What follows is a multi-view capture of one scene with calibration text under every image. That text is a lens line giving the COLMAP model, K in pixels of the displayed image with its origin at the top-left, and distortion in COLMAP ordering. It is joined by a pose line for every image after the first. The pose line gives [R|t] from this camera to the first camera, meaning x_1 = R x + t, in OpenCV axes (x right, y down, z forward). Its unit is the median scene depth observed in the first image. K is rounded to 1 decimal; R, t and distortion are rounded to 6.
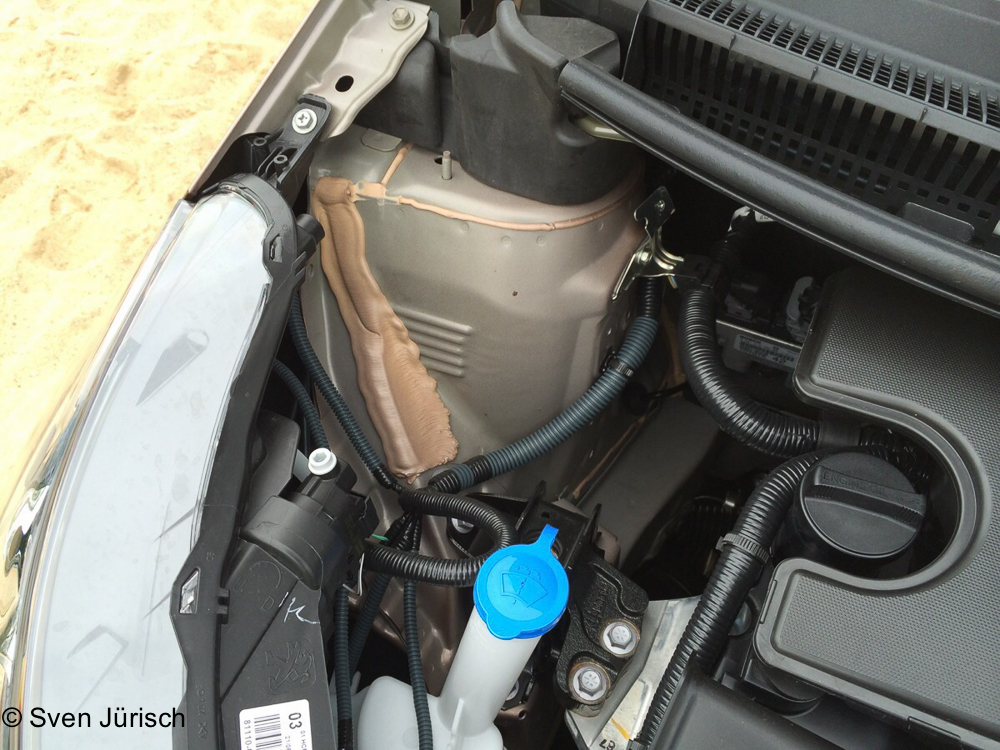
lens RADIAL K [[867.4, 0, 500.0], [0, 867.4, 375.0], [0, 0, 1]] dist [0.091397, -0.141650]
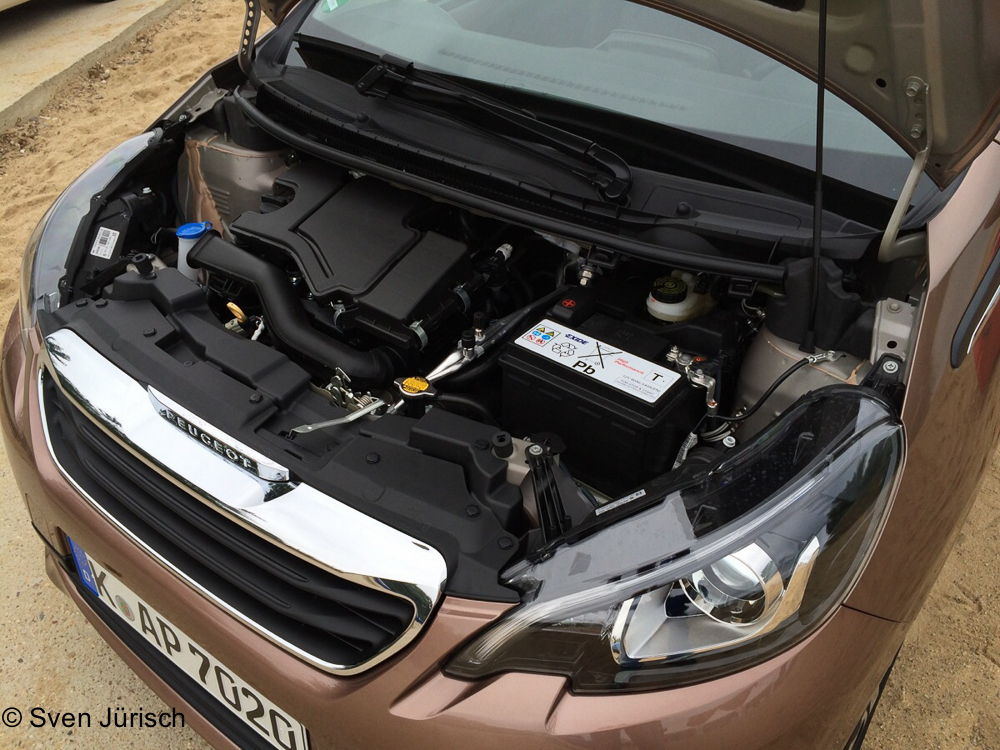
lens RADIAL K [[867.4, 0, 500.0], [0, 867.4, 375.0], [0, 0, 1]] dist [0.091397, -0.141650]
pose [[0.975376, 0.111598, -0.190232, 1.565375], [-0.159455, 0.952715, -0.258668, 1.208756], [0.152370, 0.282632, 0.947049, -1.560659]]
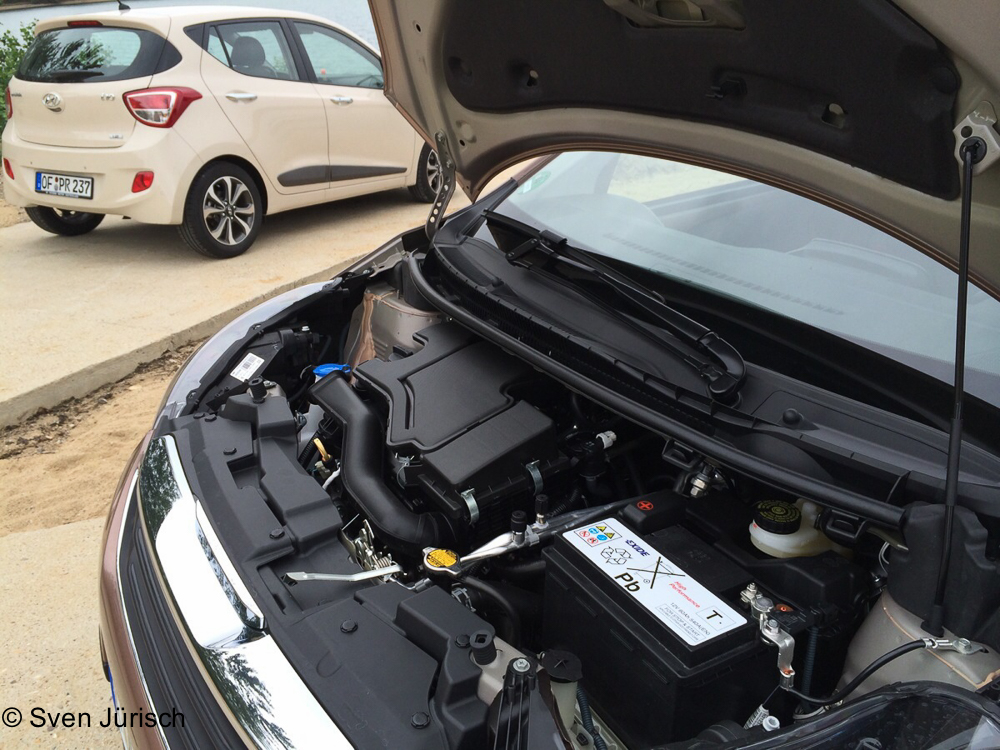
lens RADIAL K [[867.4, 0, 500.0], [0, 867.4, 375.0], [0, 0, 1]] dist [0.091397, -0.141650]
pose [[0.830077, 0.206965, -0.517820, 1.954947], [-0.439709, 0.814018, -0.379513, 1.044917], [0.342969, 0.542715, 0.766702, -1.161865]]
